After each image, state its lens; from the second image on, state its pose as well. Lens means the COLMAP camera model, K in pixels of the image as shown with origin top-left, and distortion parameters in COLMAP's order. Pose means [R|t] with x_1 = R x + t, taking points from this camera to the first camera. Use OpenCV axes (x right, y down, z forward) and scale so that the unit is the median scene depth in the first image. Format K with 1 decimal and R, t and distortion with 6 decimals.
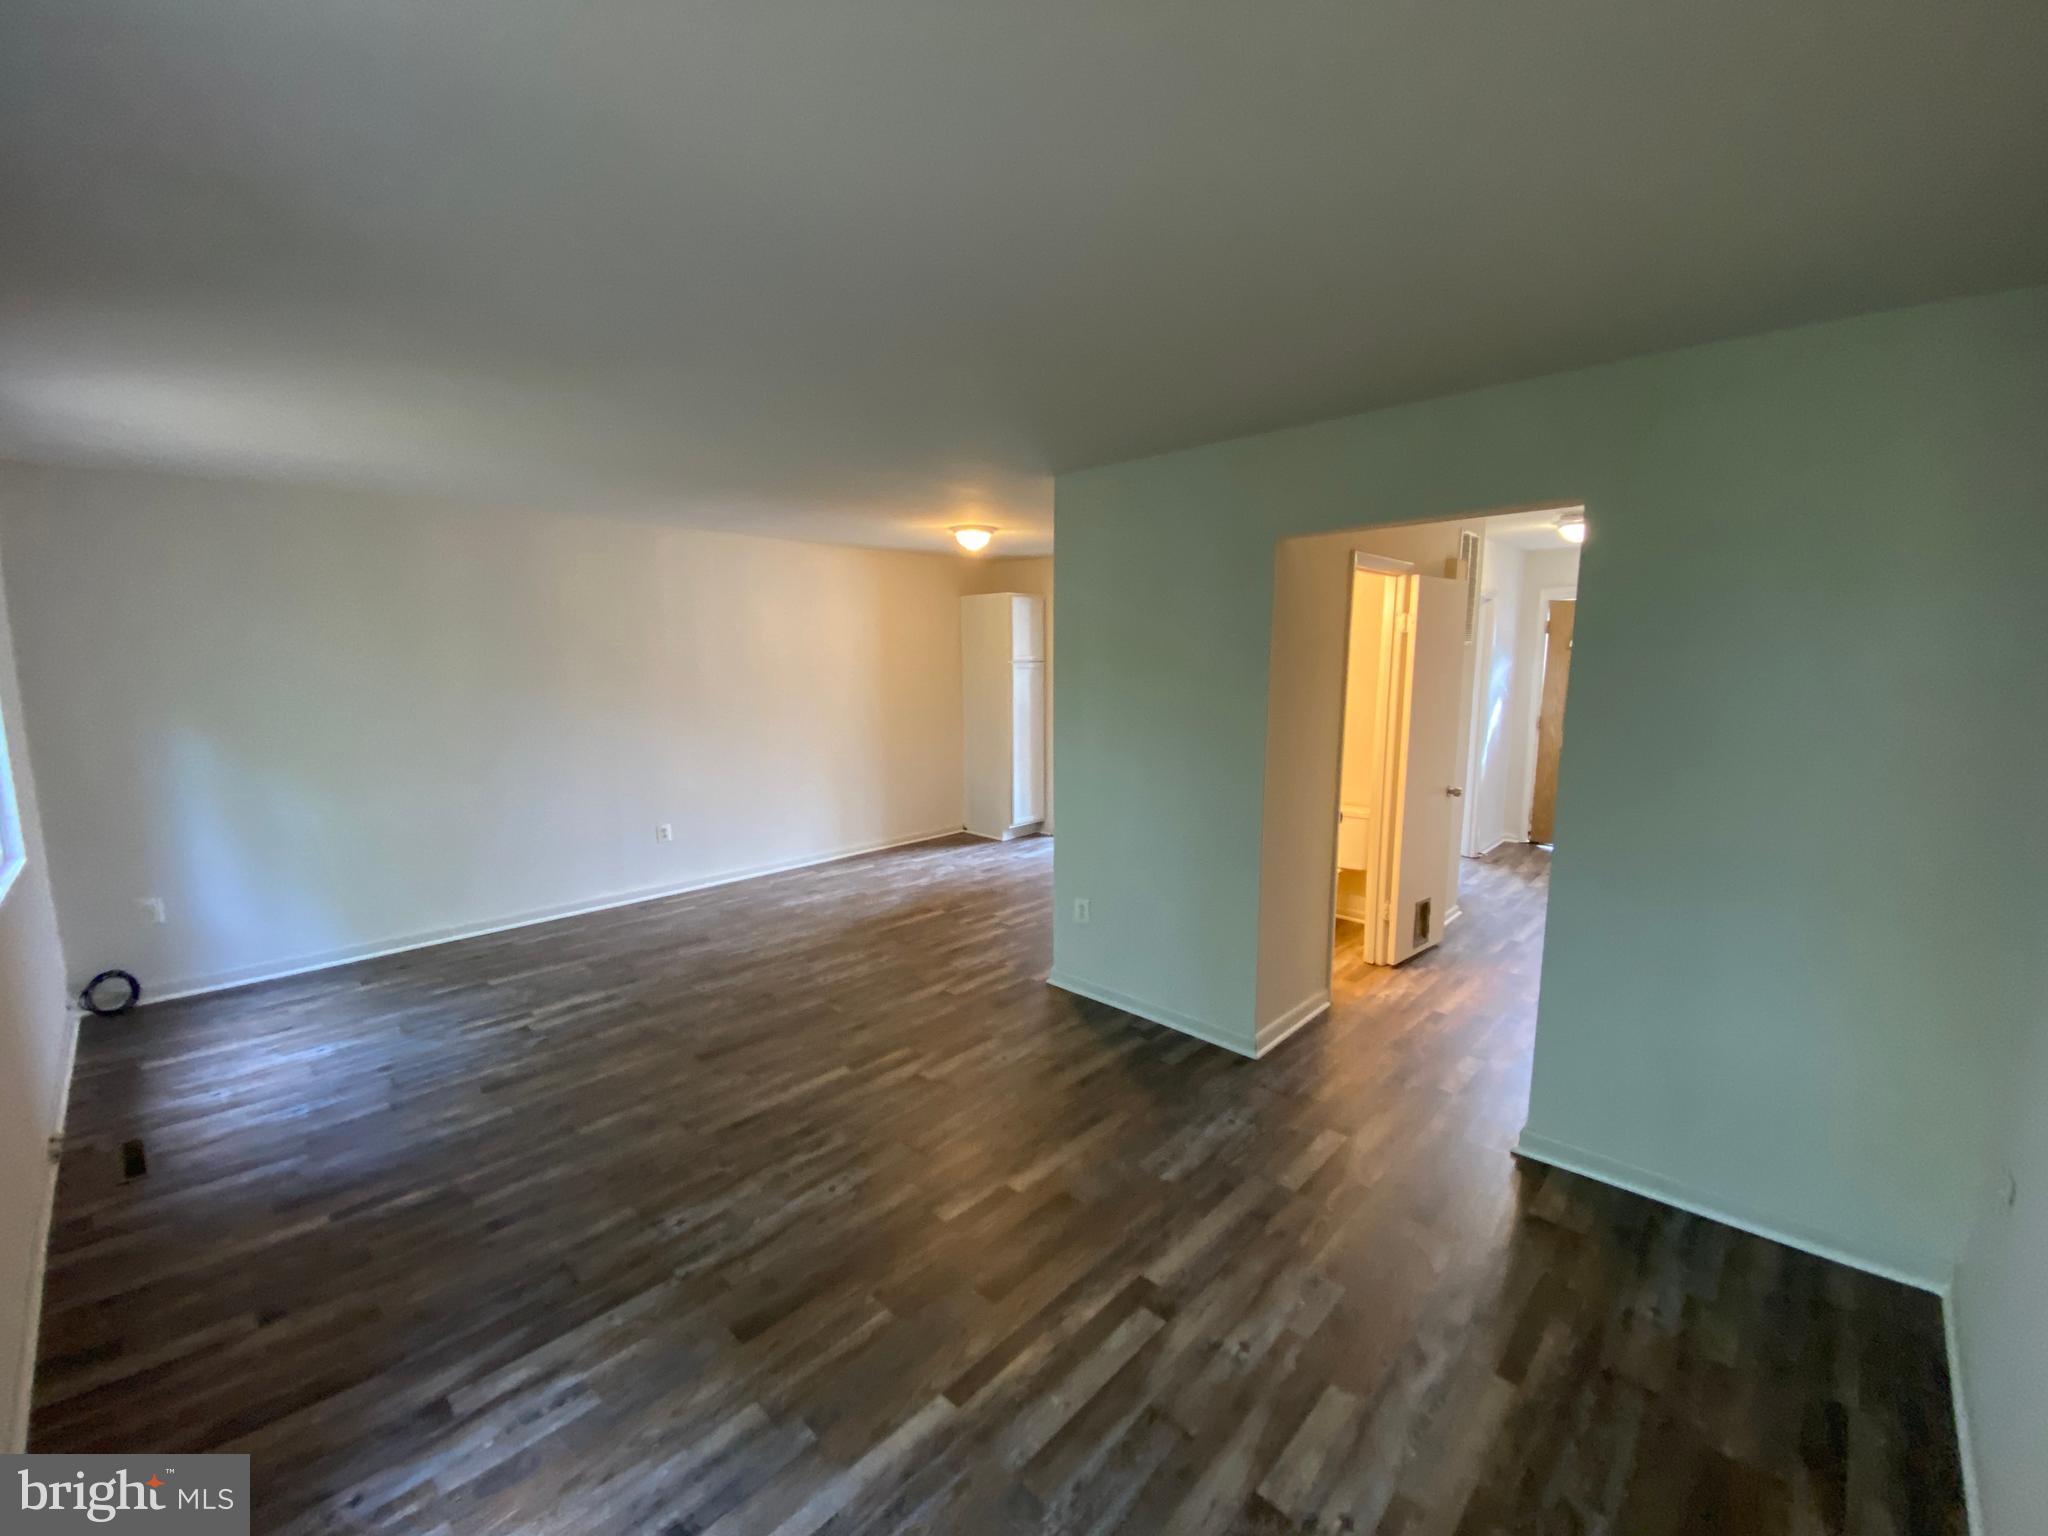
lens RADIAL K [[826.8, 0, 1029.0], [0, 826.8, 766.3], [0, 0, 1]] dist [0.029494, -0.022139]
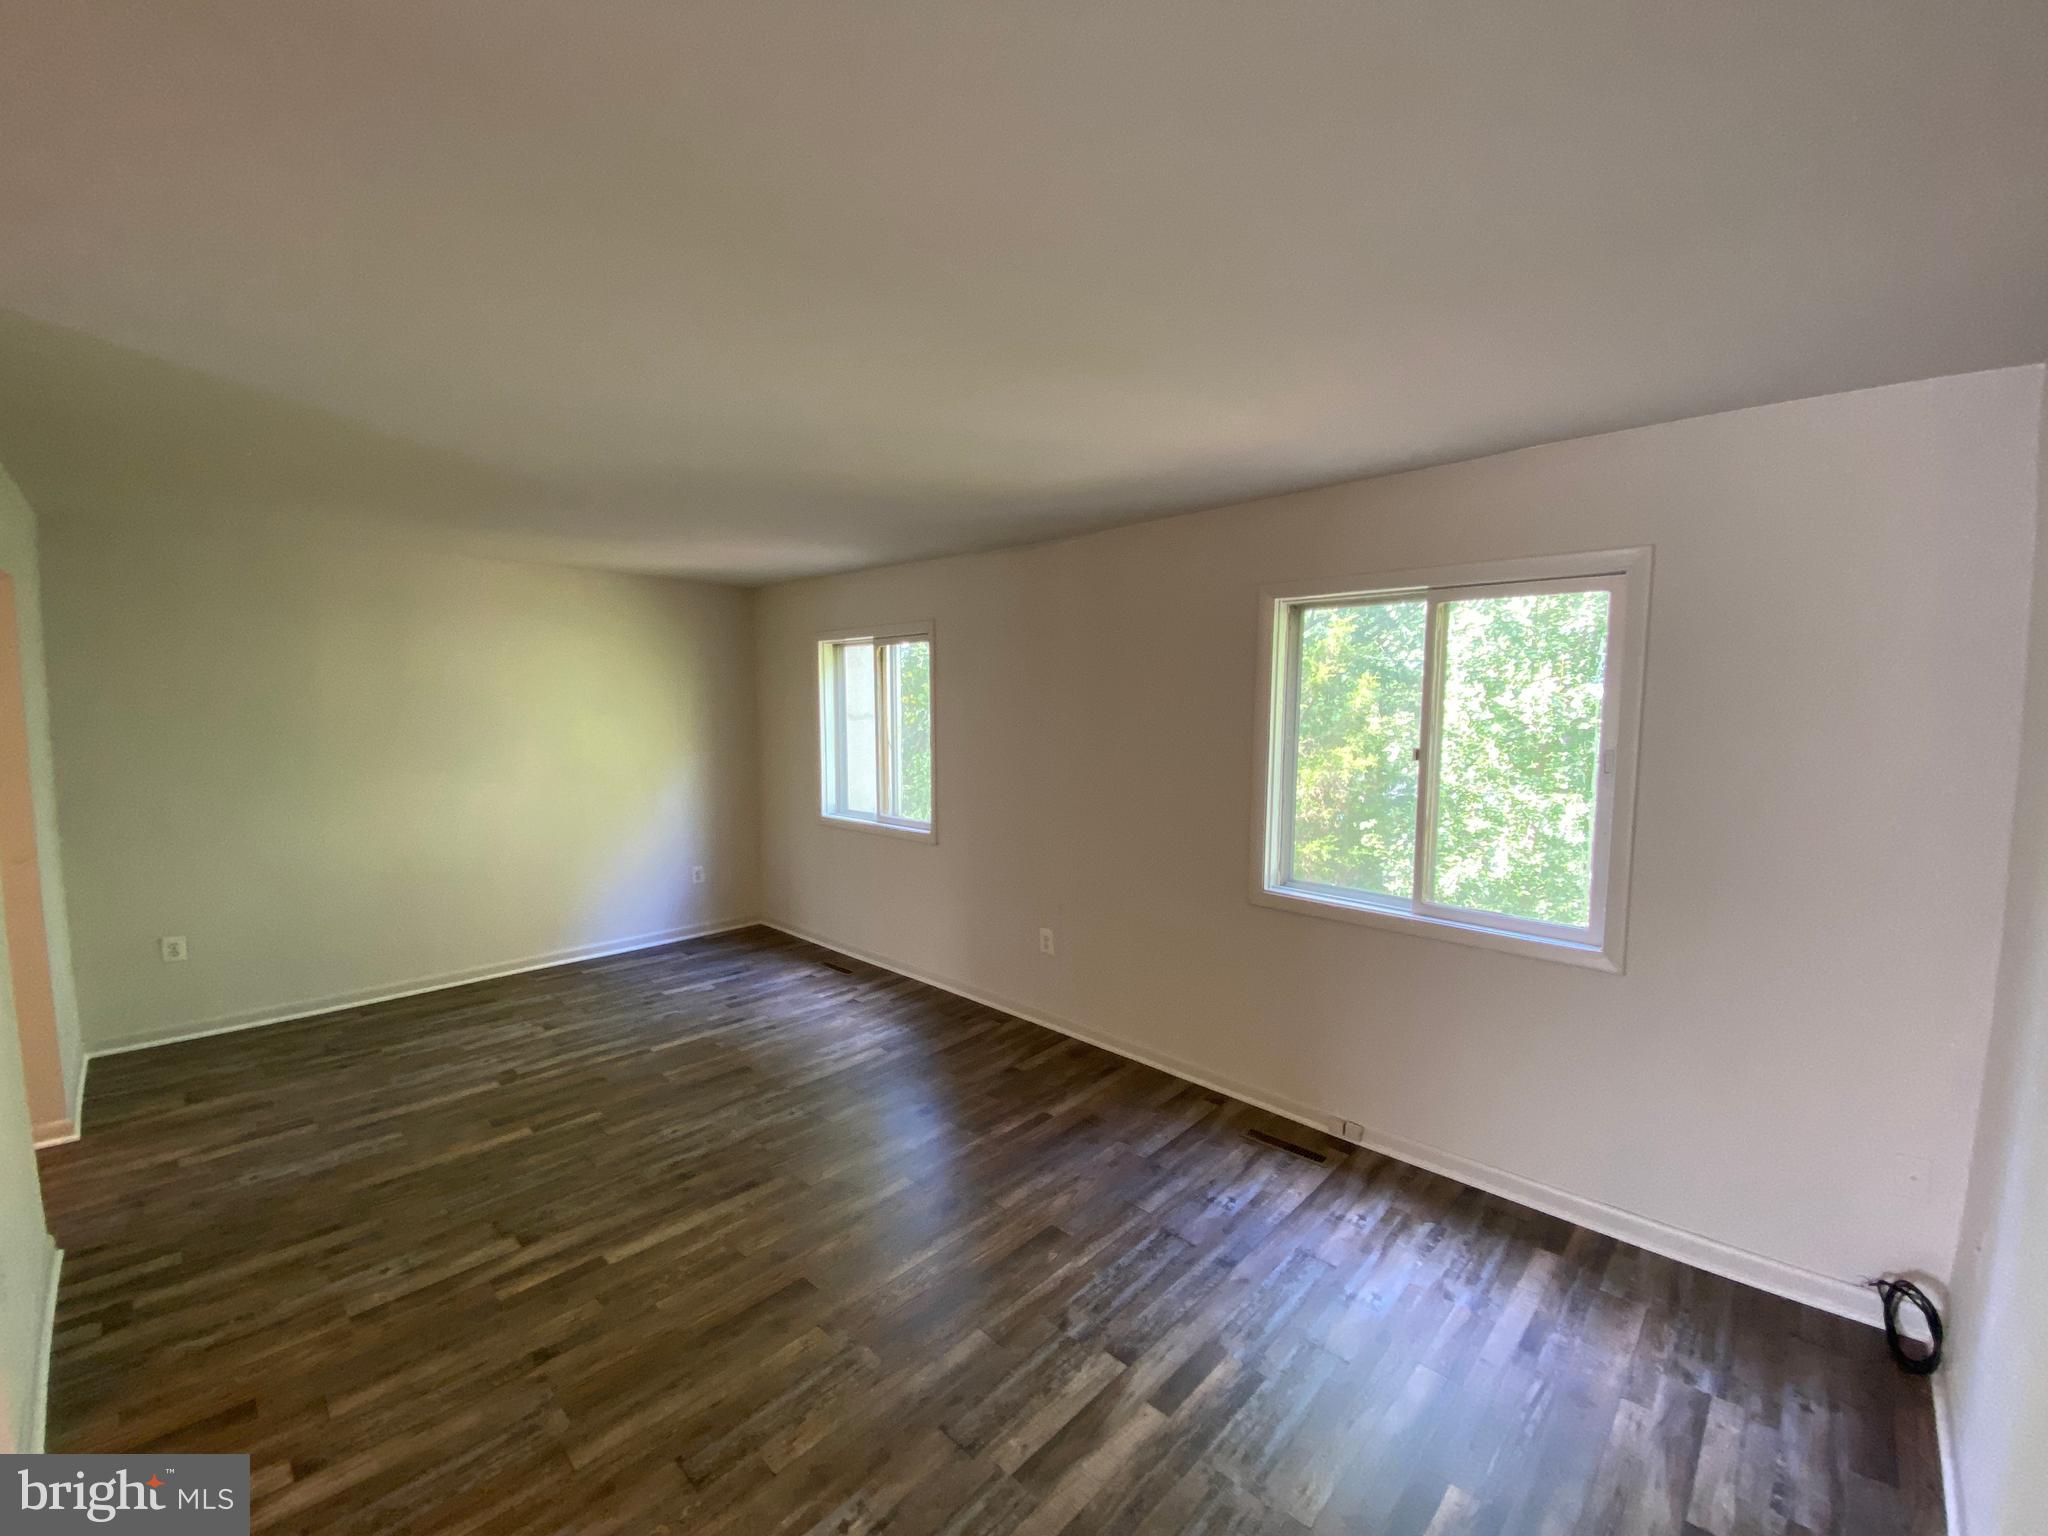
lens RADIAL K [[844.1, 0, 1024.9], [0, 844.1, 768.1], [0, 0, 1]] dist [0.023546, -0.020044]
pose [[-0.999906, 0.000688, 0.013688, -0.648531], [0.003678, 0.975564, 0.219683, -0.250343], [-0.013202, 0.219713, -0.975475, 1.763810]]
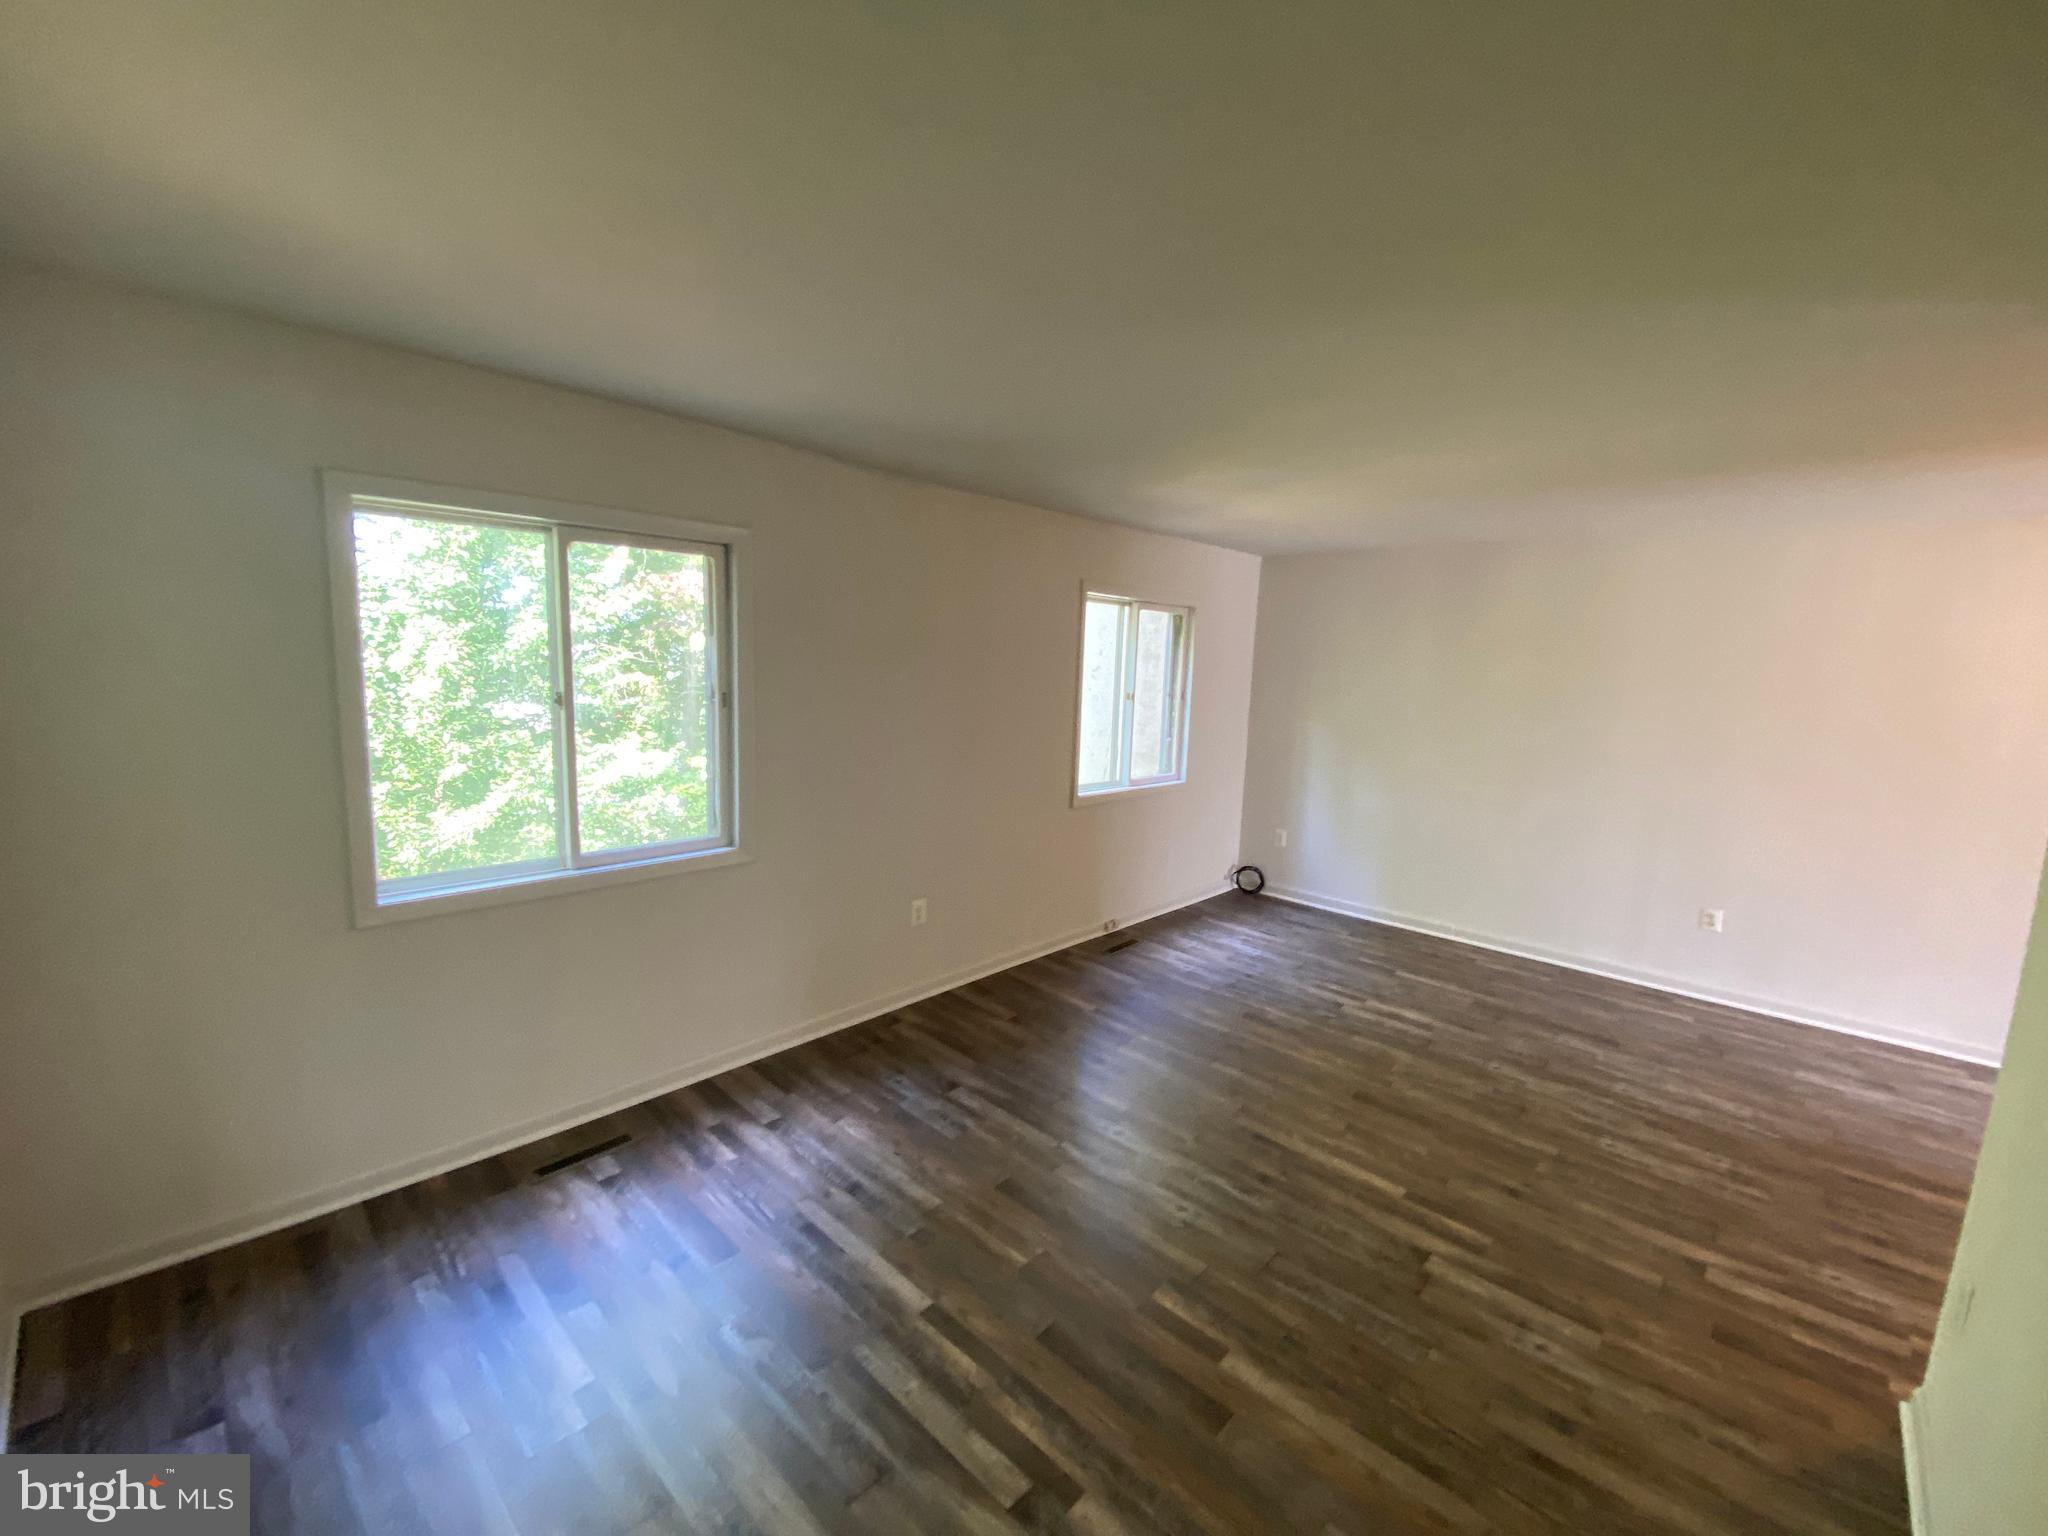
lens RADIAL K [[841.0, 0, 1028.3], [0, 841.0, 769.4], [0, 0, 1]] dist [0.017541, -0.017452]
pose [[0.010309, 0.136140, -0.990636, 0.579959], [-0.174850, 0.975671, 0.132264, -0.091431], [0.984541, 0.171849, 0.033862, 0.580090]]
